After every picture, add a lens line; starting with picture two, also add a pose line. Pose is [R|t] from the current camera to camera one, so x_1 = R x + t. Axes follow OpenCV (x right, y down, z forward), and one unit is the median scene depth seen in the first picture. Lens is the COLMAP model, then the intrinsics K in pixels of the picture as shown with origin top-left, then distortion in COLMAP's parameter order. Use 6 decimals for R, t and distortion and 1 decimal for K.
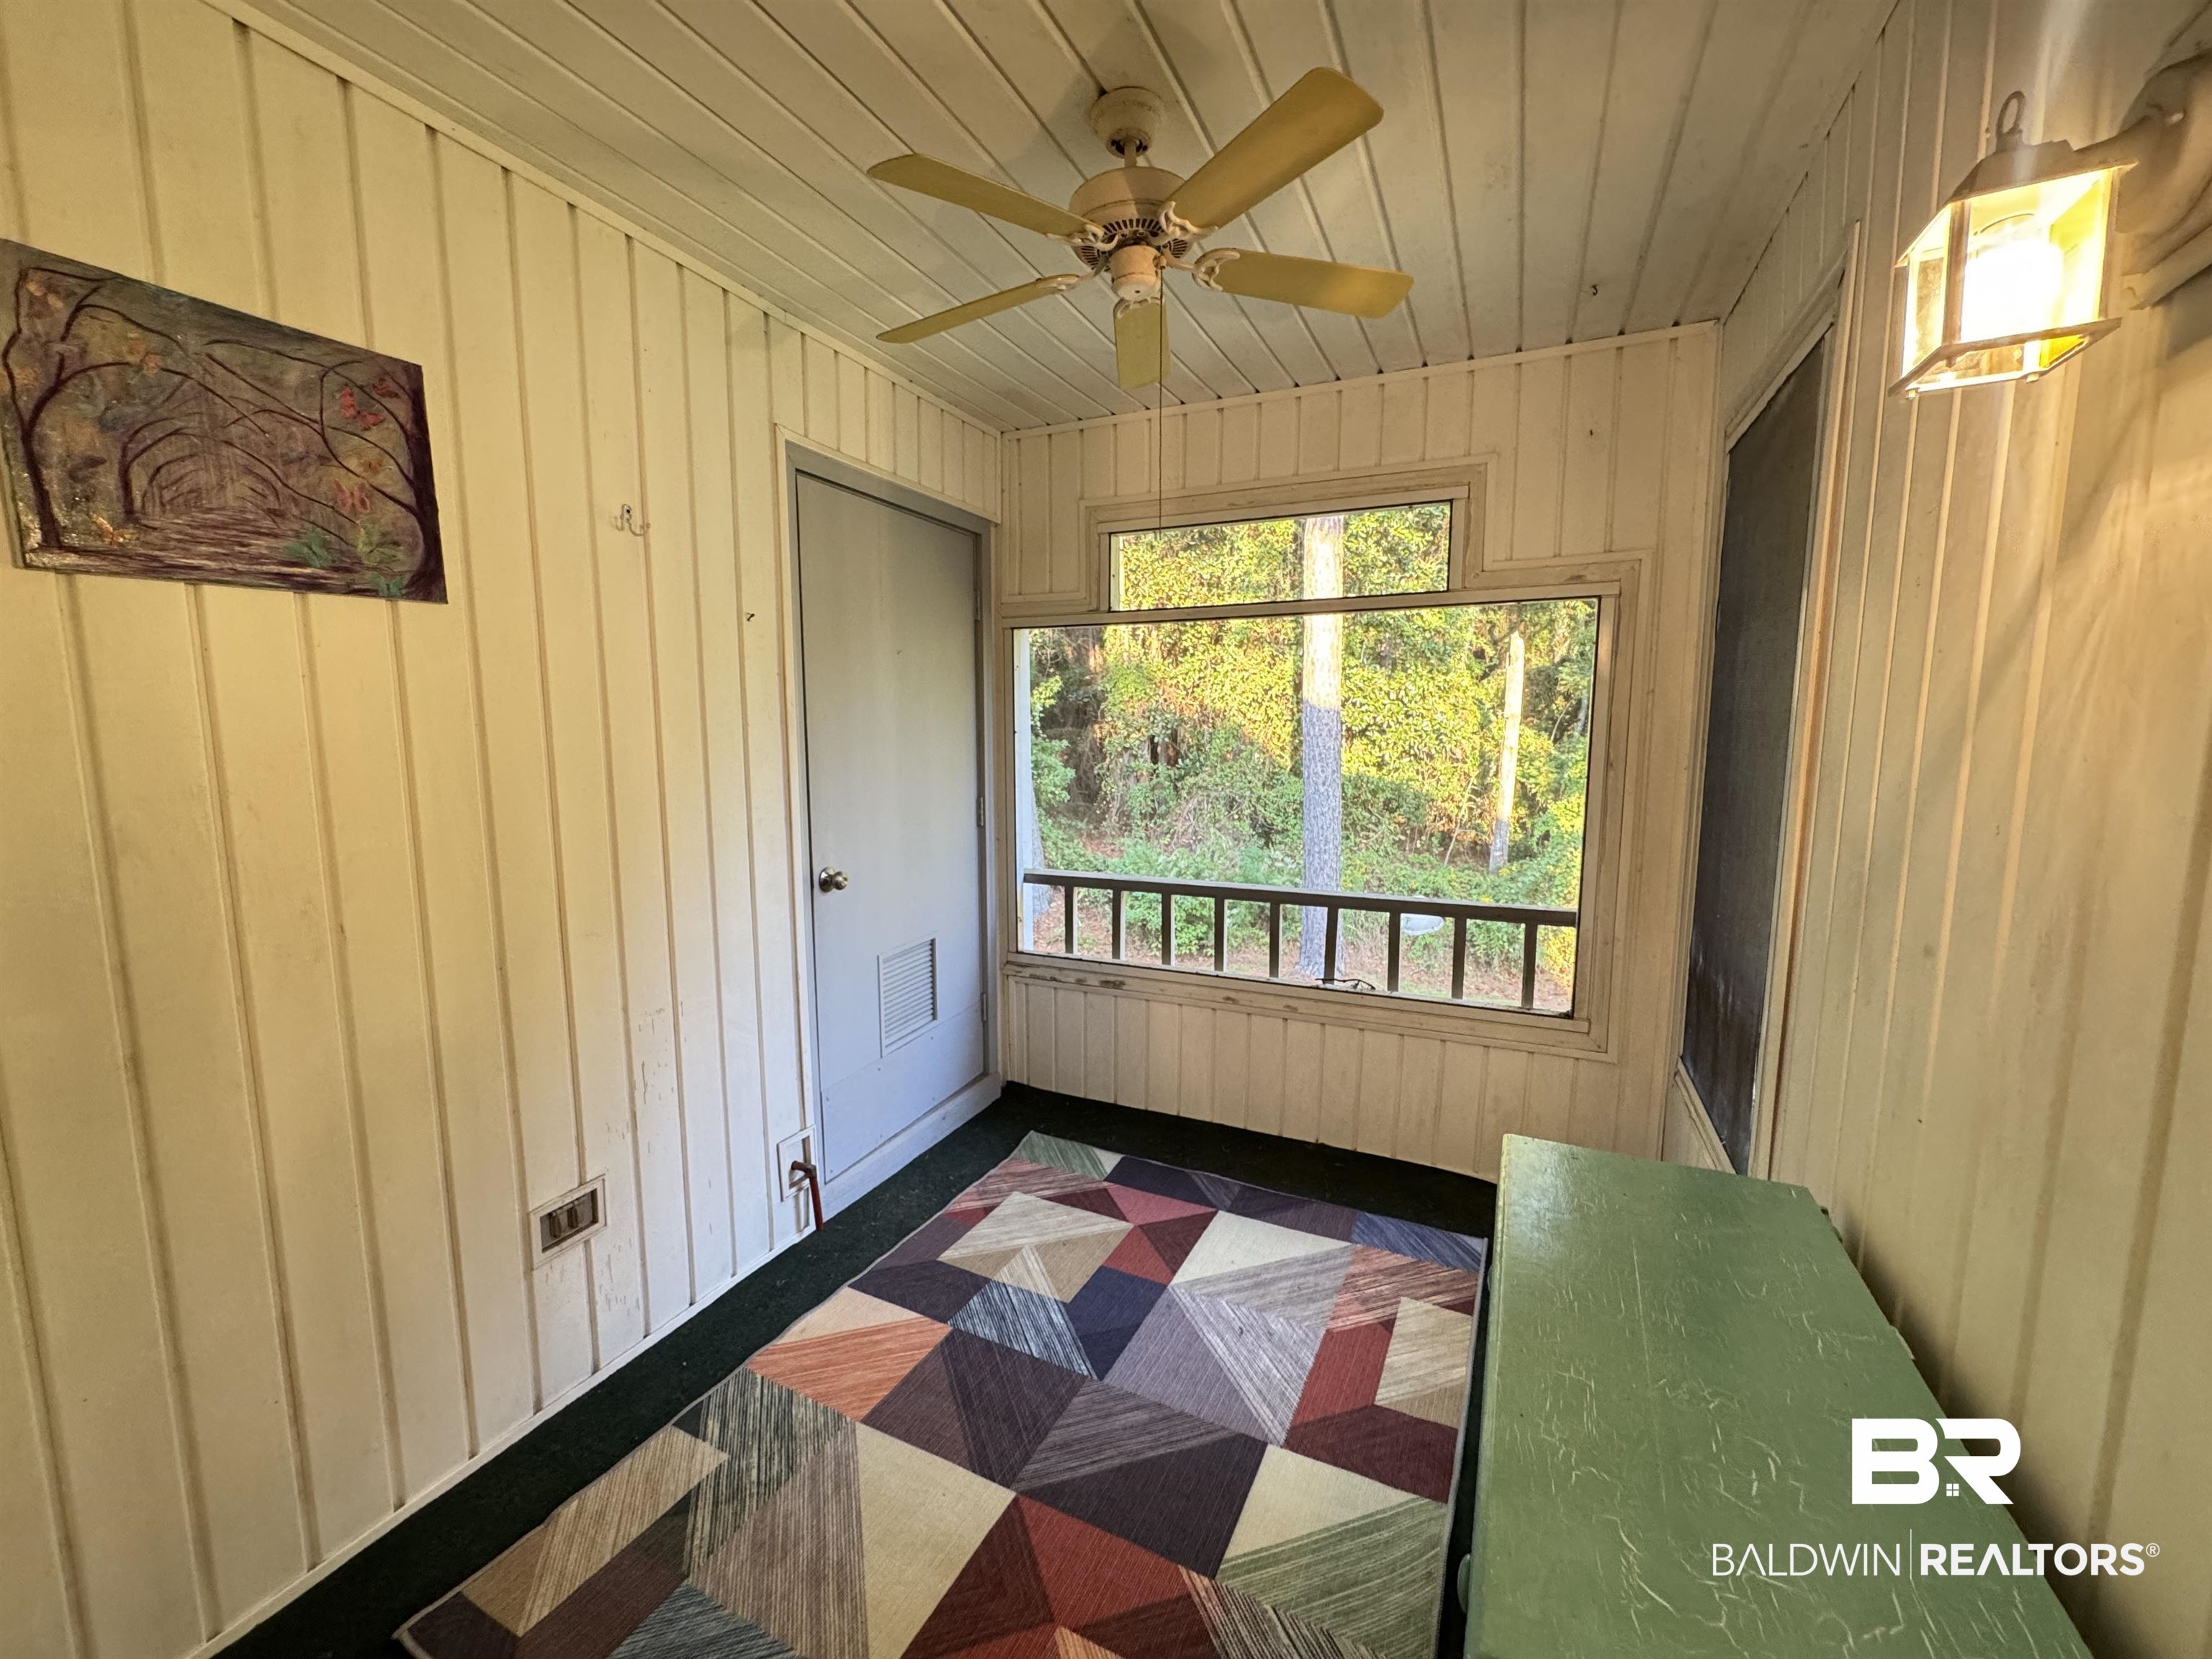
lens RADIAL K [[883.9, 0, 1105.3], [0, 883.9, 827.3], [0, 0, 1]] dist [-0.004113, 0.000607]
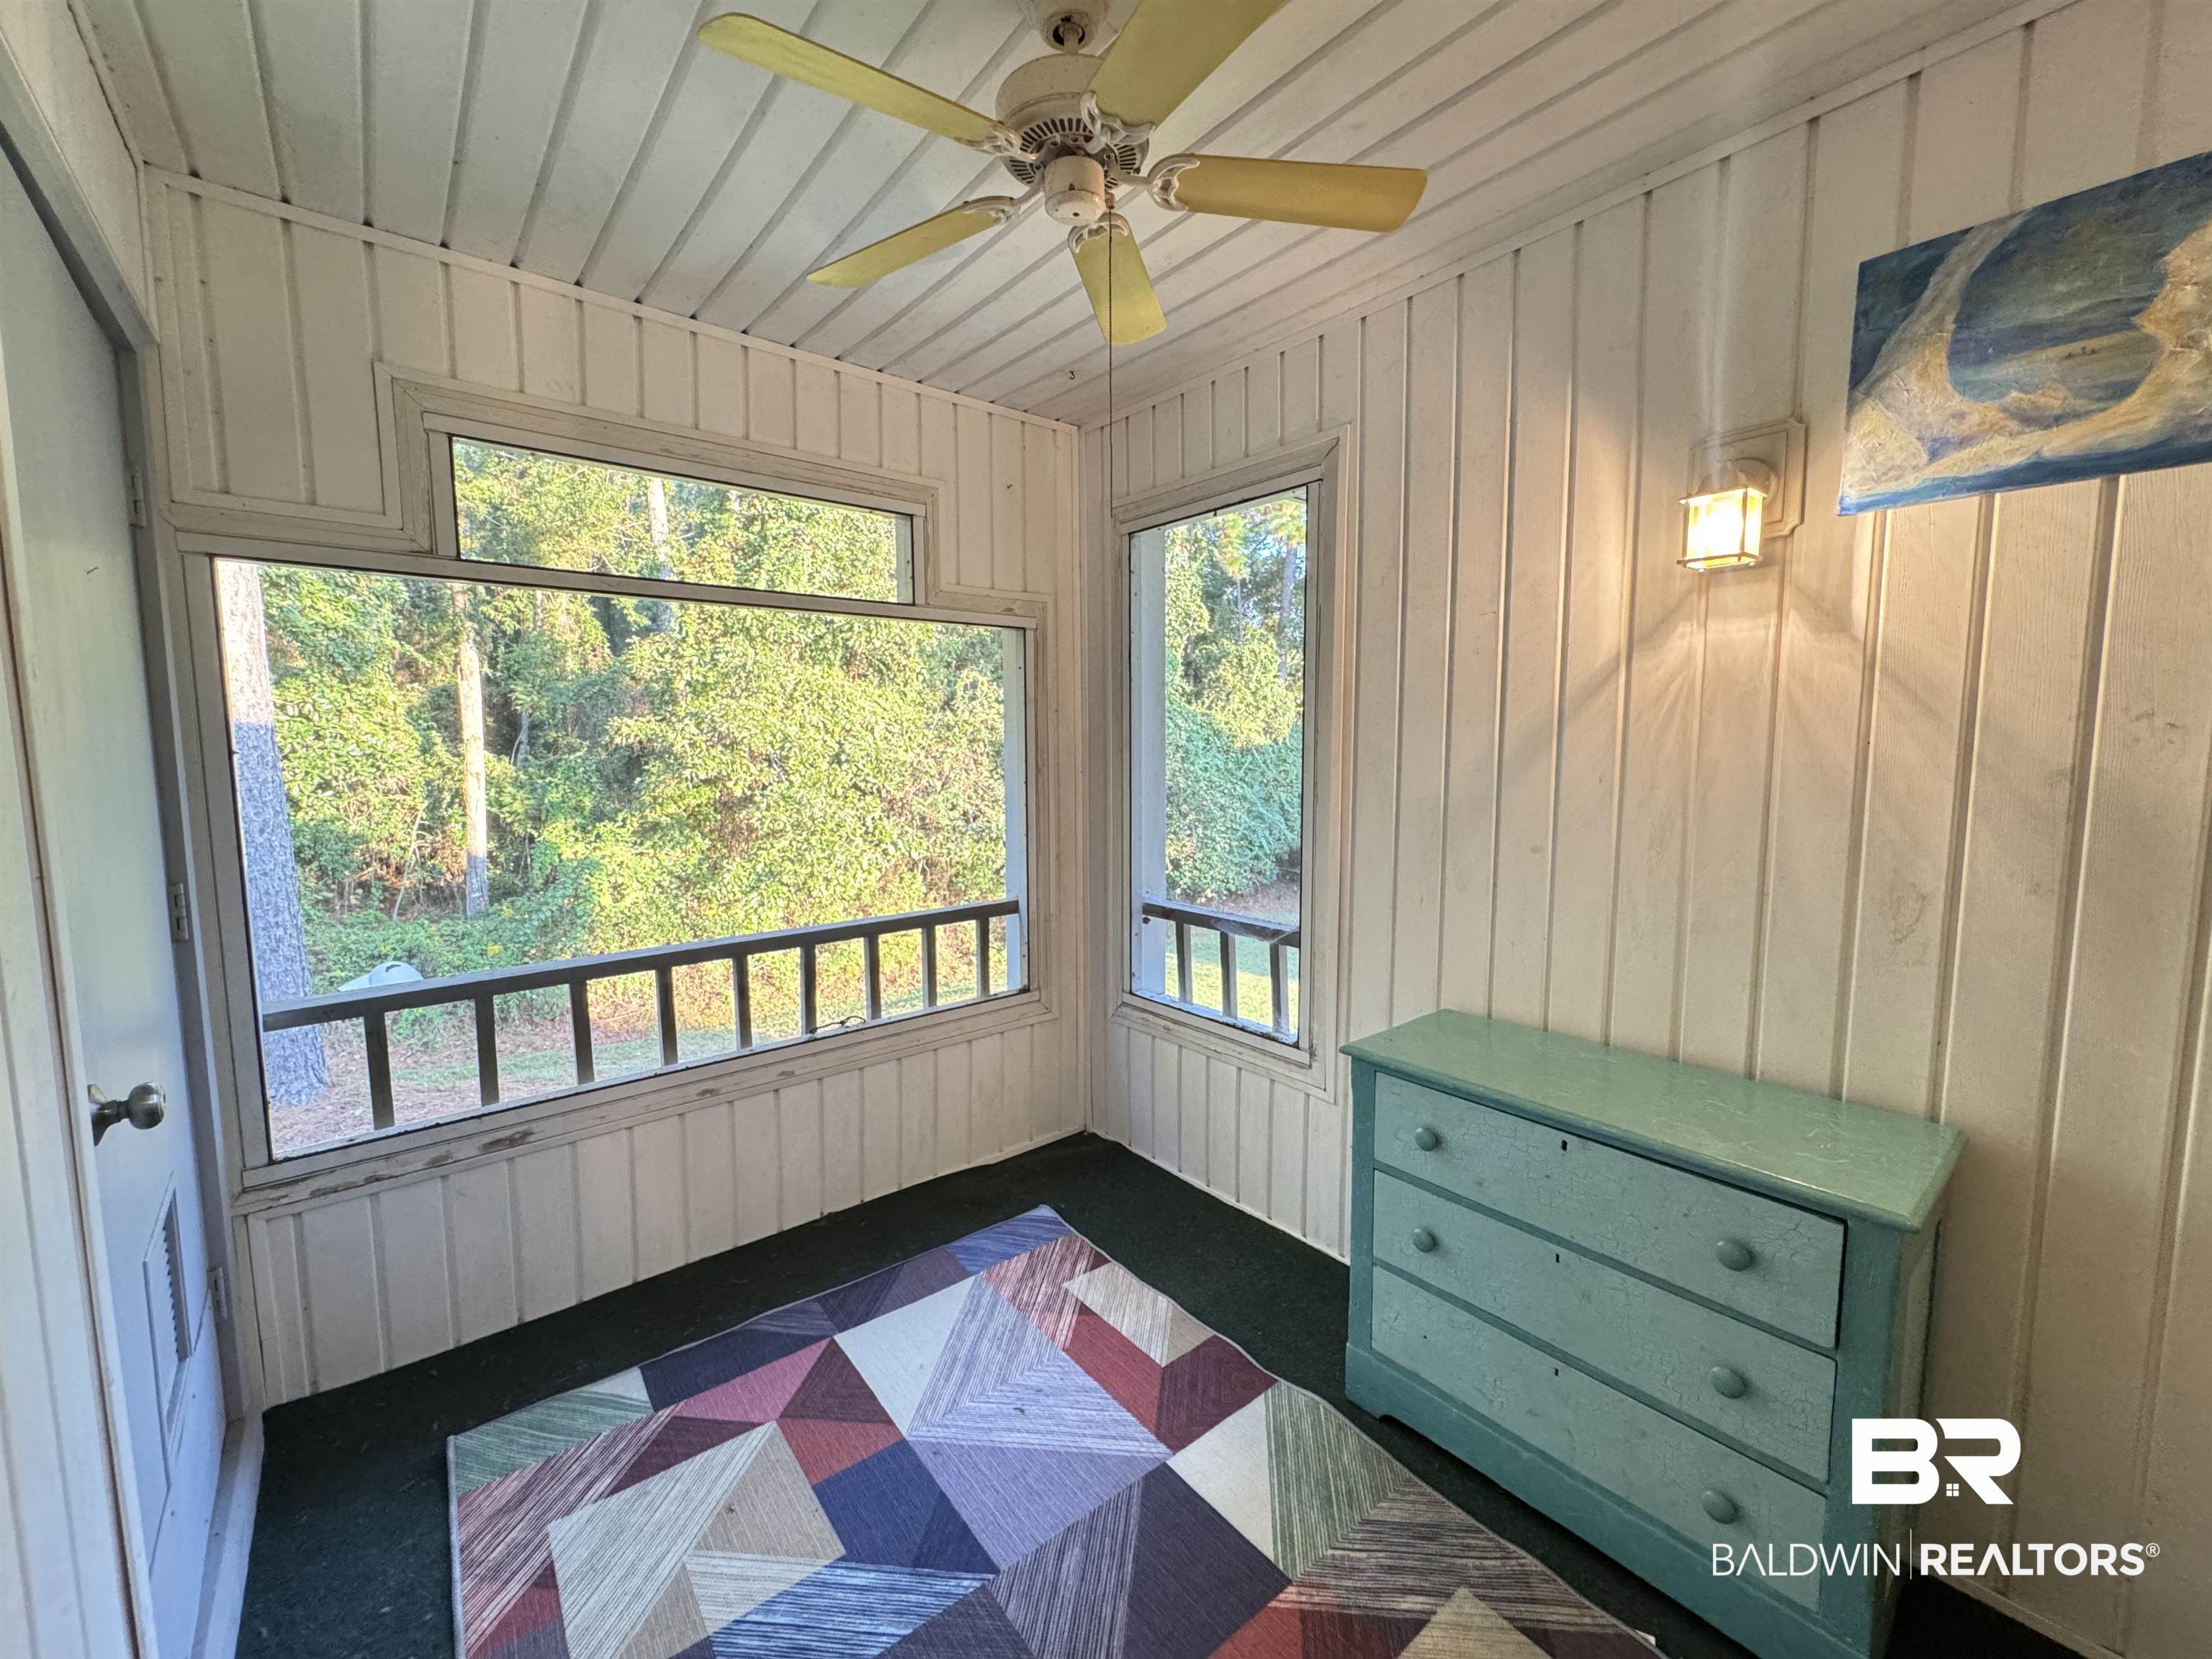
lens RADIAL K [[883.9, 0, 1107.1], [0, 883.9, 826.6], [0, 0, 1]] dist [-0.004113, 0.000607]
pose [[0.428712, -0.087313, 0.899212, -0.434386], [0.111732, 0.992802, 0.043131, -0.034571], [-0.896505, 0.081980, 0.435382, 0.375234]]
